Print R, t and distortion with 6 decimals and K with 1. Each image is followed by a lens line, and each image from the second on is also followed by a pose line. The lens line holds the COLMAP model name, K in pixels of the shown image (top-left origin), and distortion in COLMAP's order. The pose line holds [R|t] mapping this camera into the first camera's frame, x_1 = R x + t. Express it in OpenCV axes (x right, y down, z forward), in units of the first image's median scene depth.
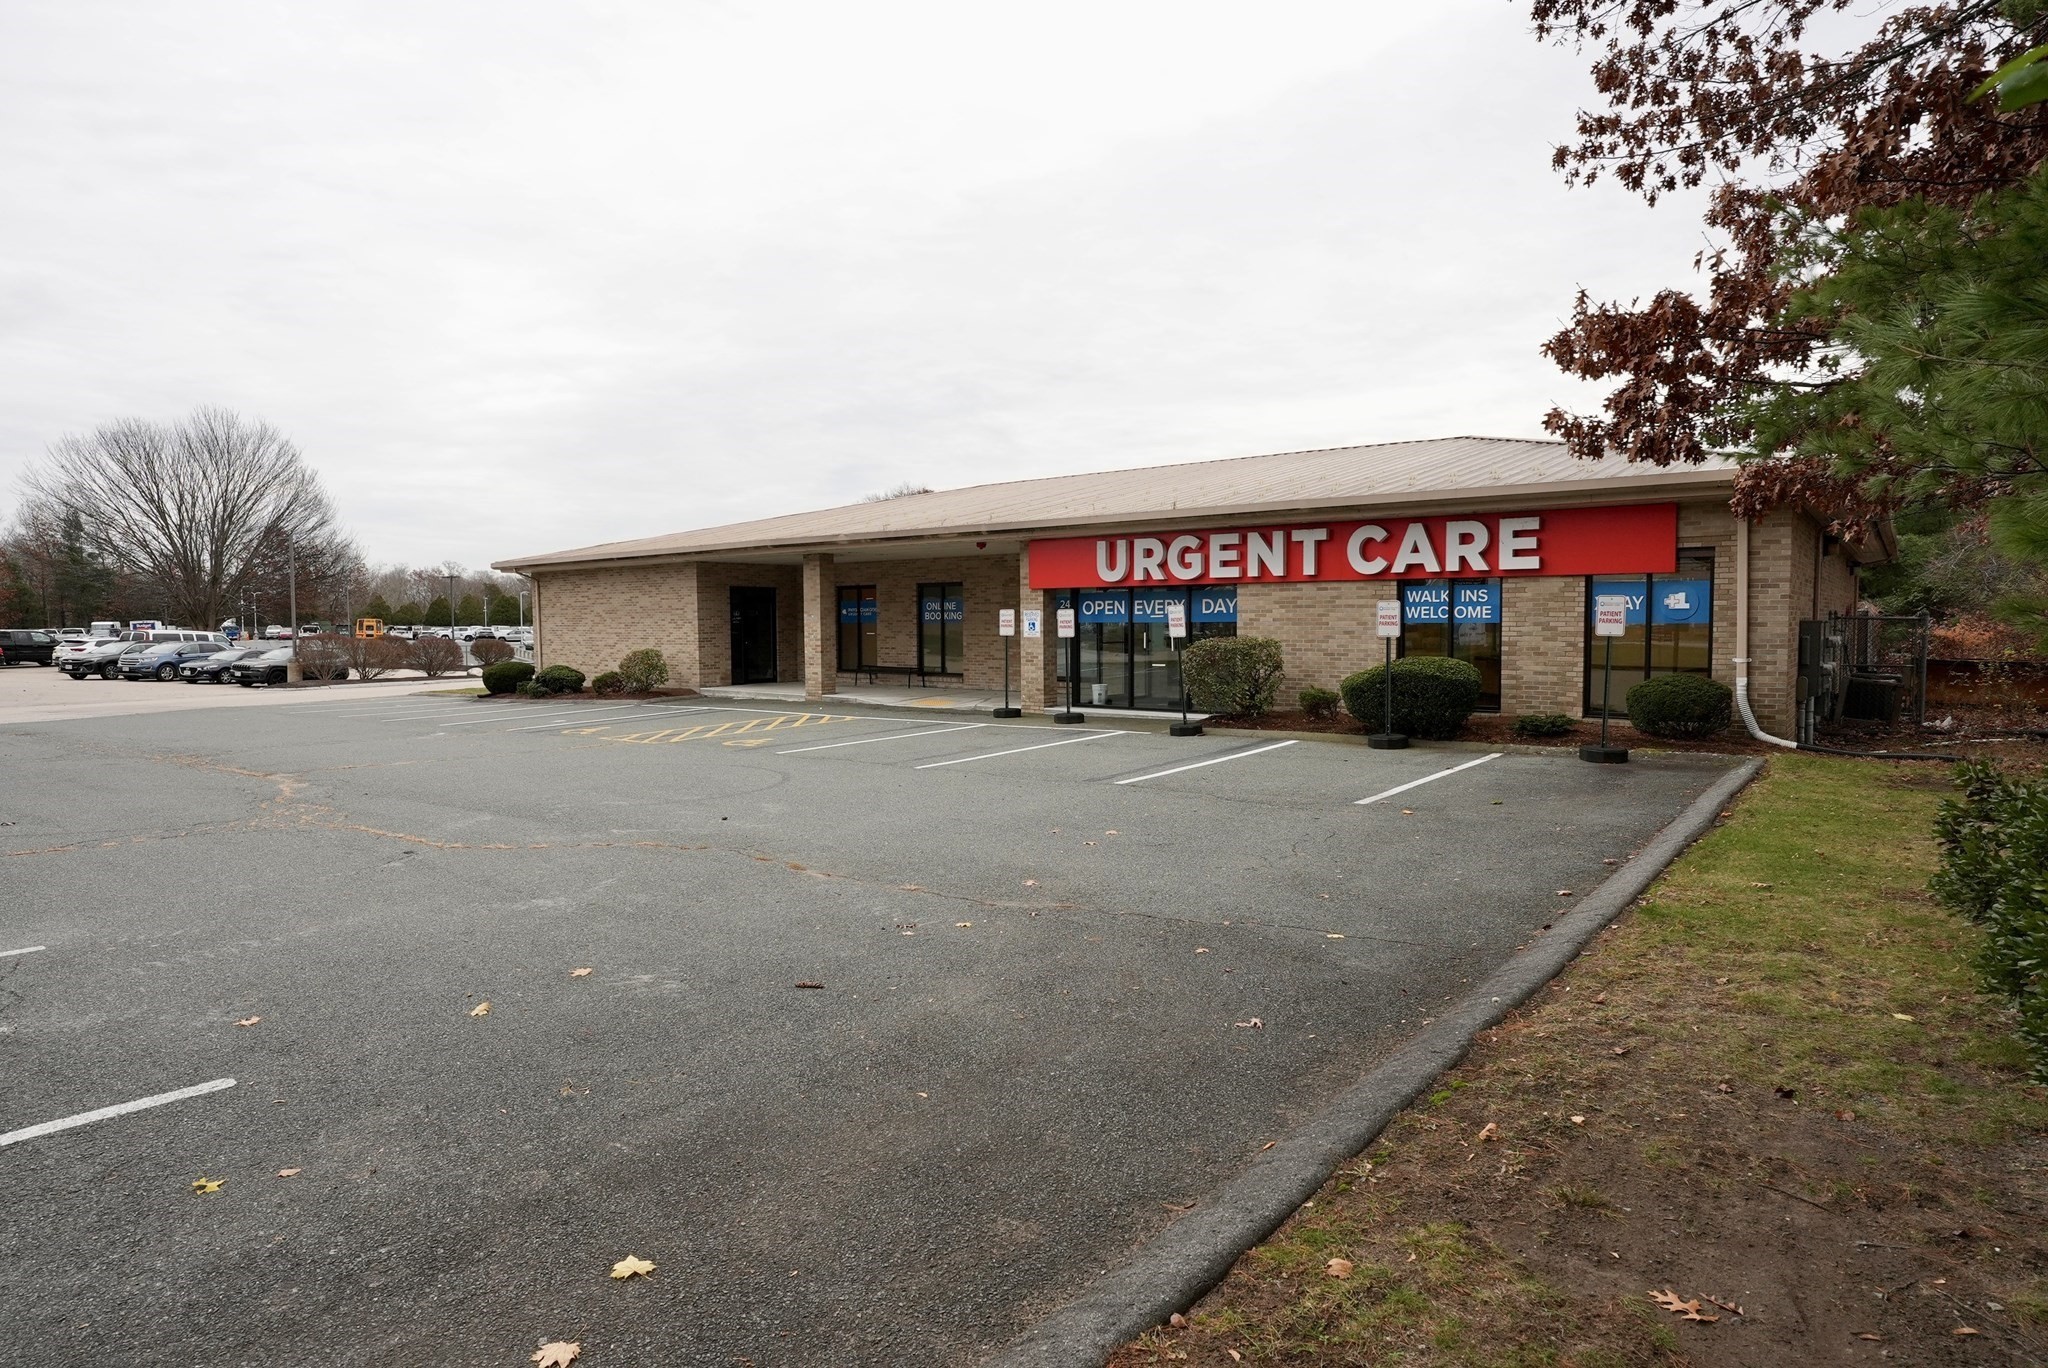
lens RADIAL K [[1123.4, 0, 1023.2], [0, 1123.4, 680.6], [0, 0, 1]] dist [-0.053842, 0.038255]
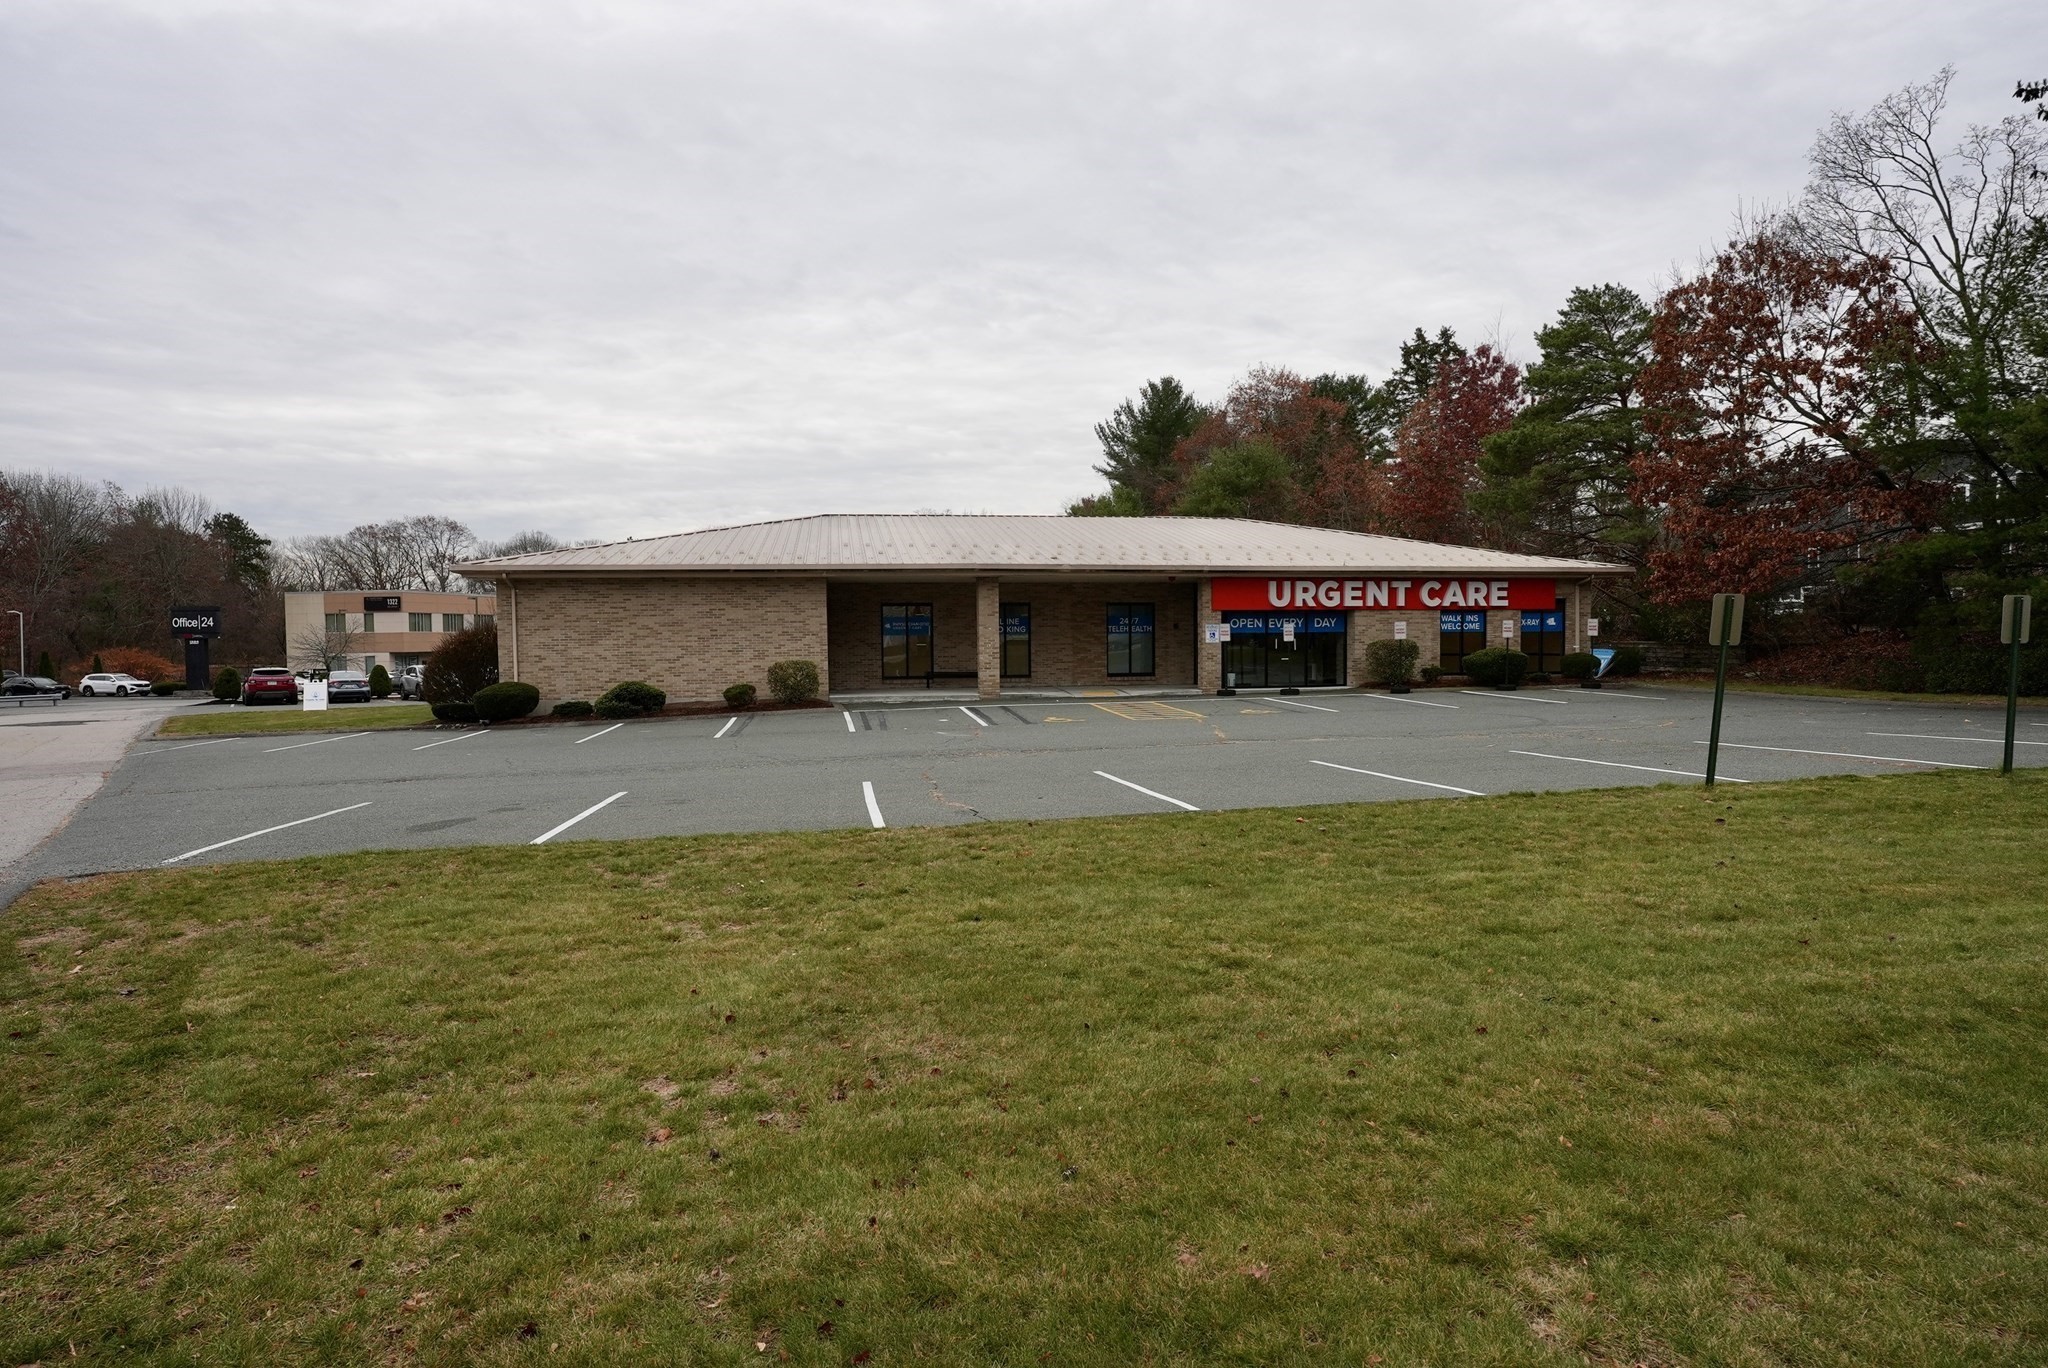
lens RADIAL K [[1123.4, 0, 1023.2], [0, 1123.4, 680.6], [0, 0, 1]] dist [-0.053842, 0.038255]
pose [[0.664494, -0.029215, 0.746723, -1.473093], [0.045524, 0.998962, -0.001427, 0.002877], [-0.745906, 0.034942, 0.665134, 0.232283]]
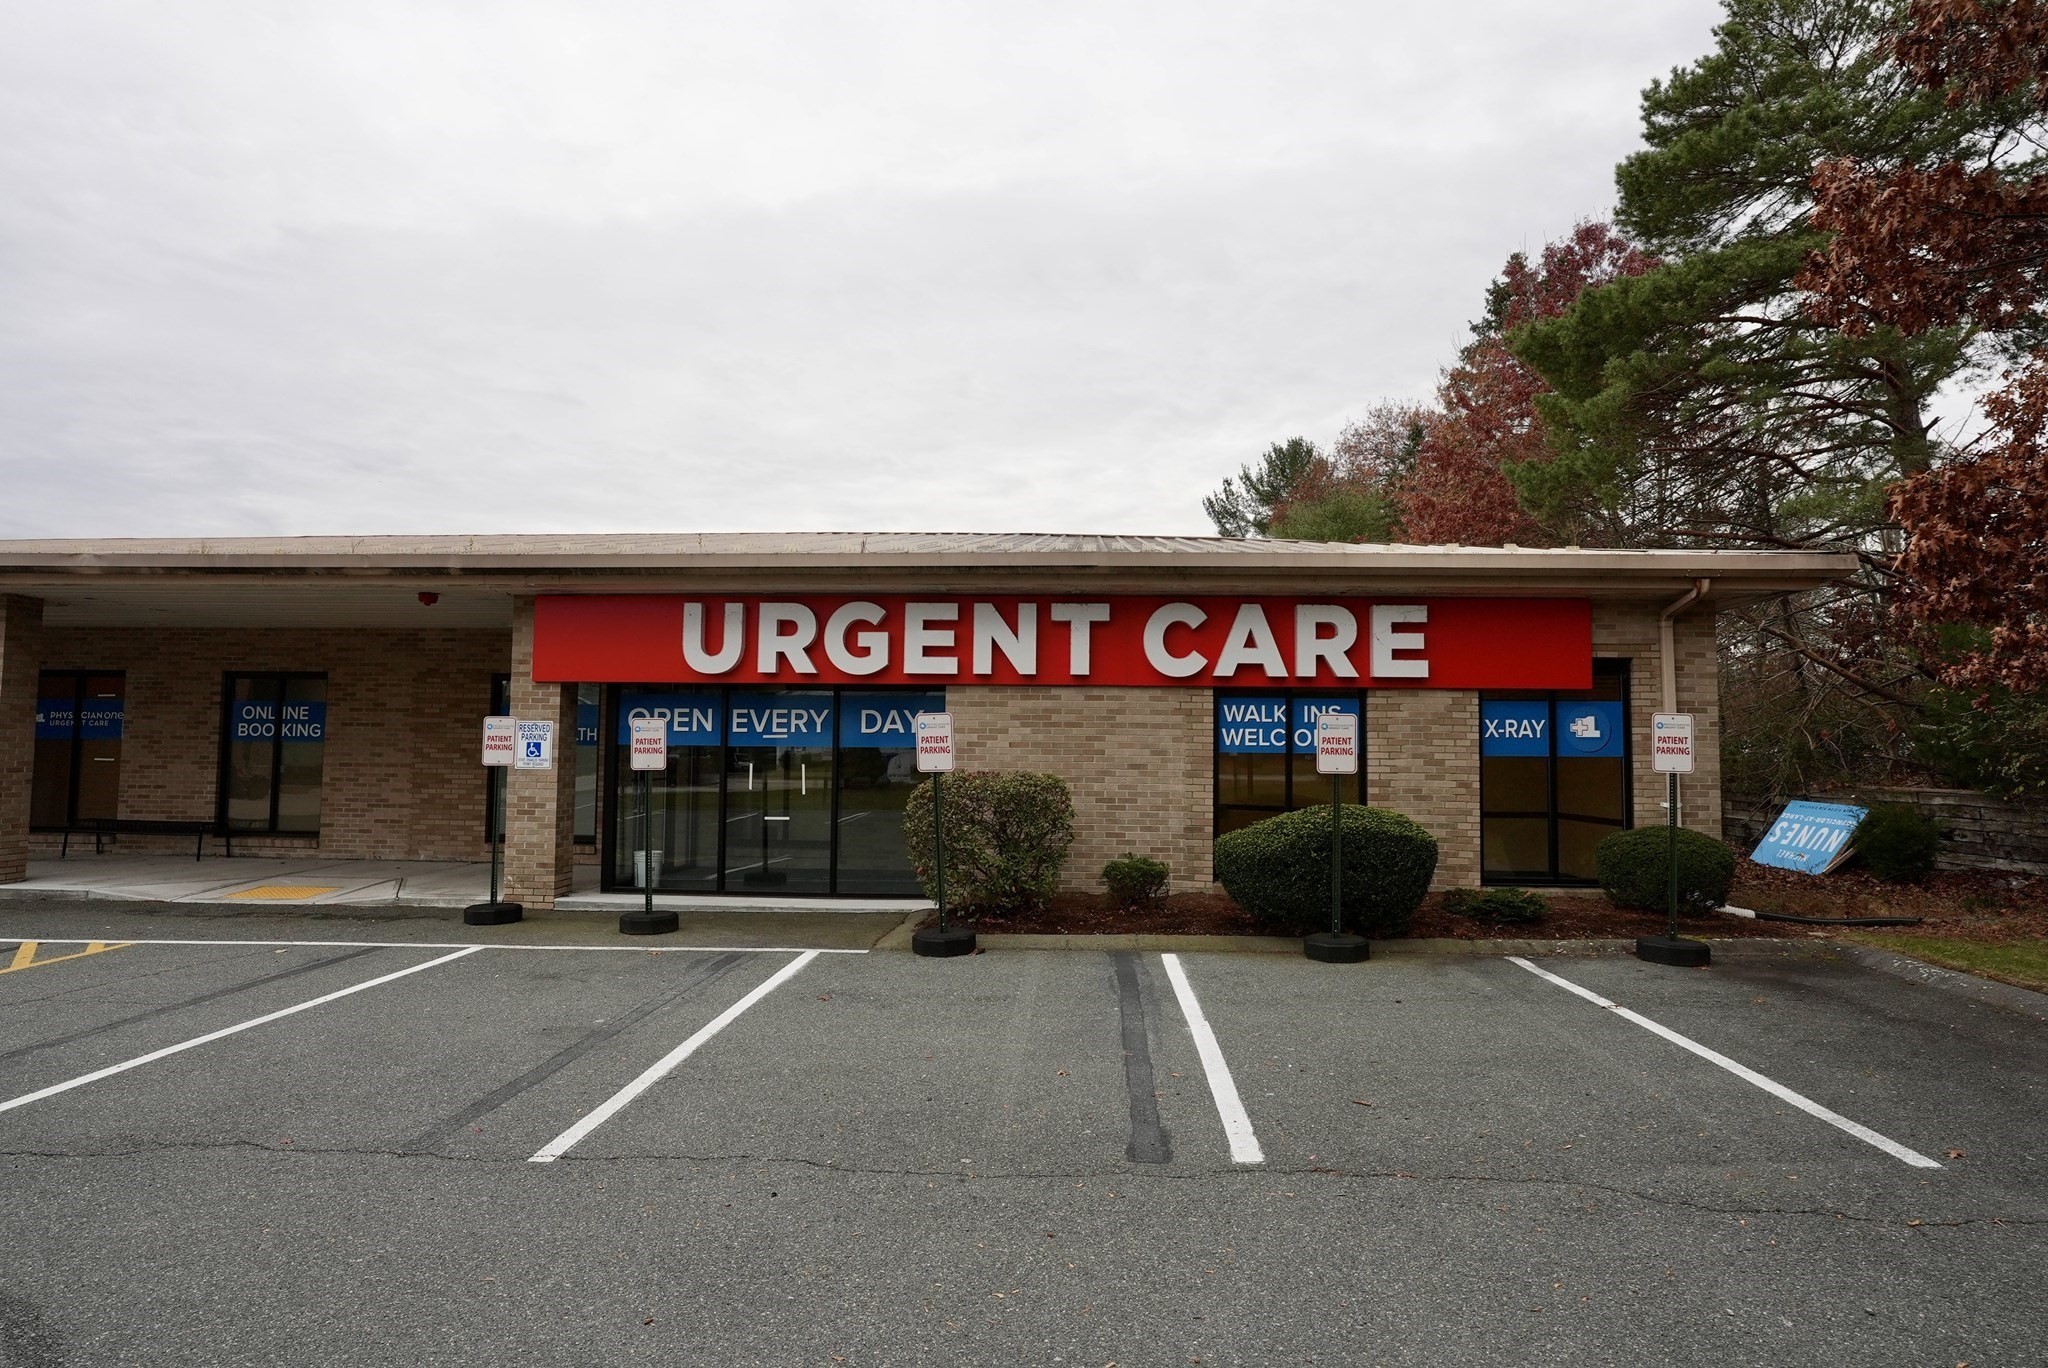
lens RADIAL K [[1123.4, 0, 1023.2], [0, 1123.4, 680.6], [0, 0, 1]] dist [-0.053842, 0.038255]
pose [[0.814087, 0.054665, 0.578165, -0.132552], [0.015767, 0.993113, -0.116098, -0.016939], [-0.580529, 0.103630, 0.807618, 0.482401]]
